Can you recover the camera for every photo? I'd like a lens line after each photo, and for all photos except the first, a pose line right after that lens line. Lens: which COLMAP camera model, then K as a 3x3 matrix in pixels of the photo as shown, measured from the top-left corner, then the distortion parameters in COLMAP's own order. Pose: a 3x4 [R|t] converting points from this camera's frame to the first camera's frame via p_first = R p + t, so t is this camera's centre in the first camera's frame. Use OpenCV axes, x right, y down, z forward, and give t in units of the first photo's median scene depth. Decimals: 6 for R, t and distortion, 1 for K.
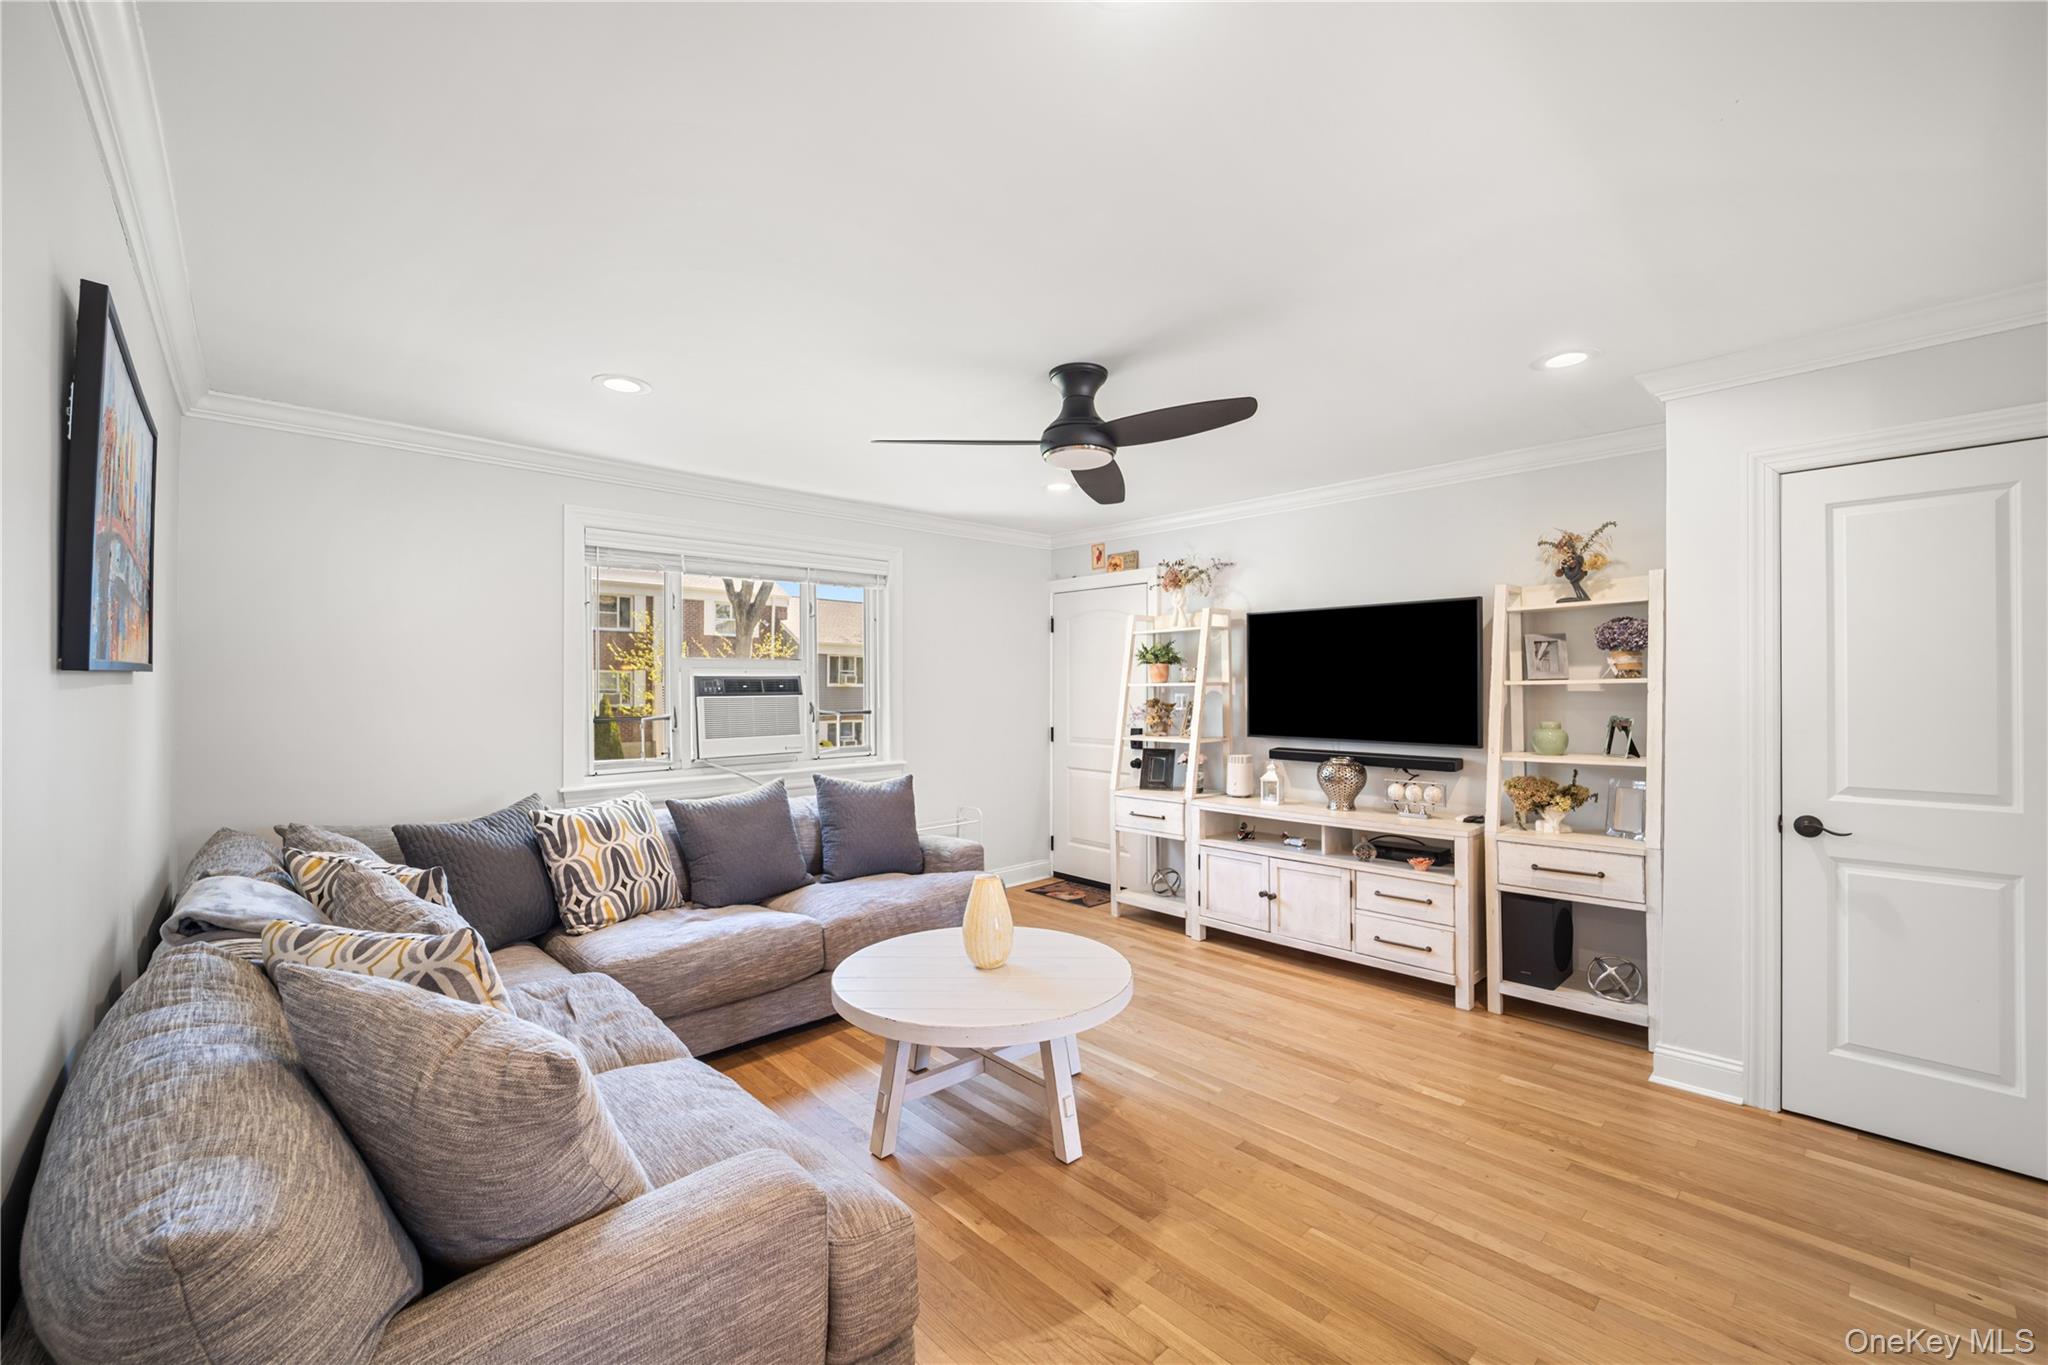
lens RADIAL K [[838.1, 0, 1033.2], [0, 838.1, 676.7], [0, 0, 1]] dist [-0.012561, -0.000464]
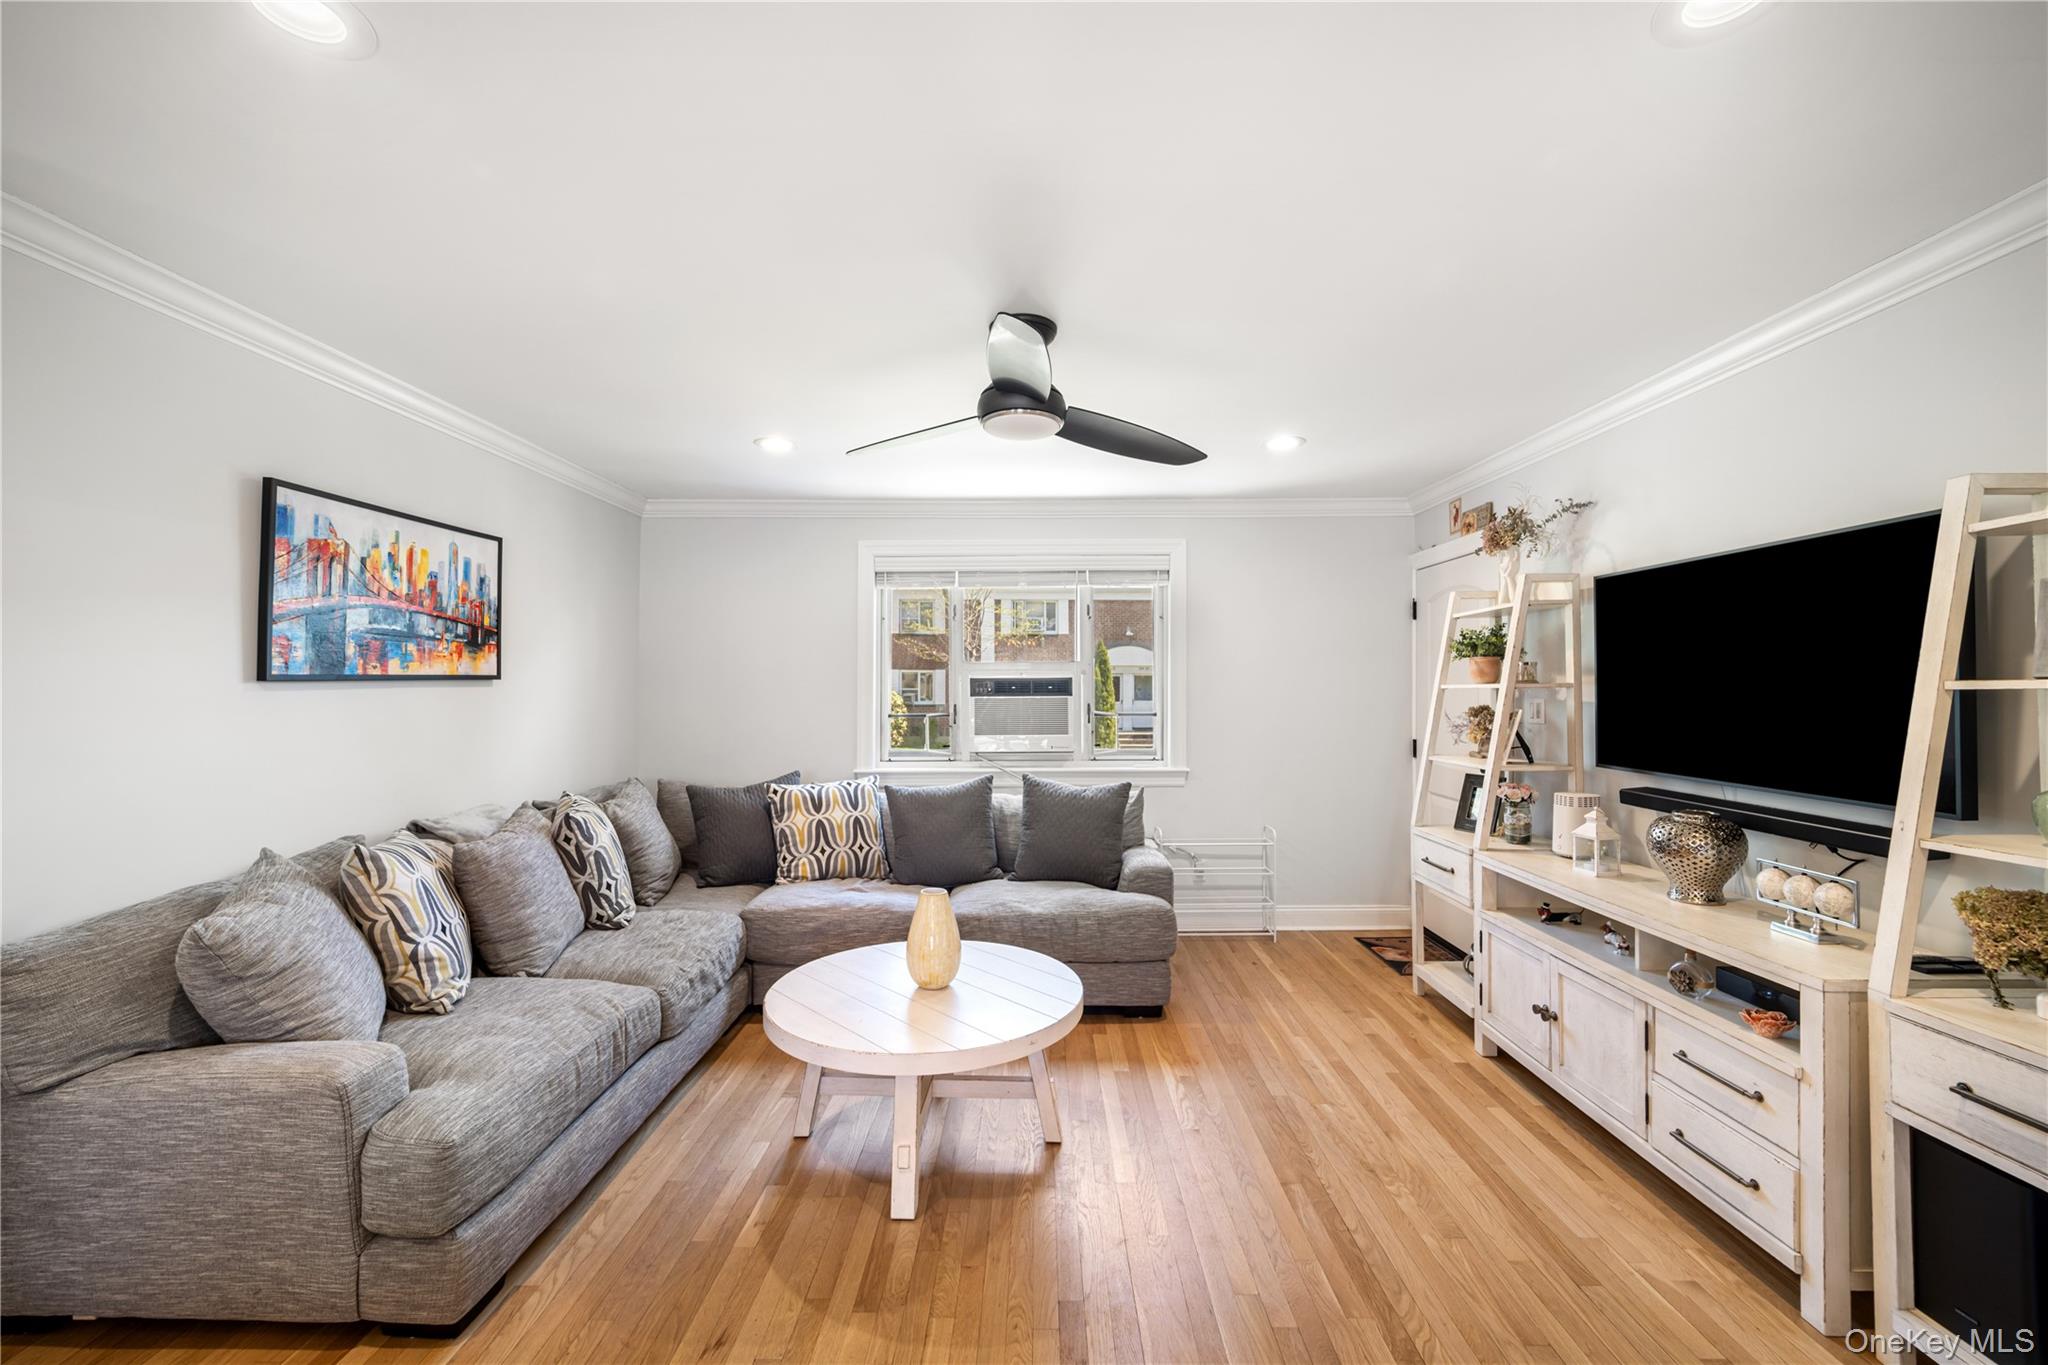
lens RADIAL K [[838.1, 0, 1031.2], [0, 838.1, 673.3], [0, 0, 1]] dist [-0.012561, -0.000464]
pose [[0.717350, -0.009096, -0.696653, 0.486318], [0.007267, 0.999958, -0.005574, -0.000640], [0.696675, -0.001064, 0.717386, 0.284313]]
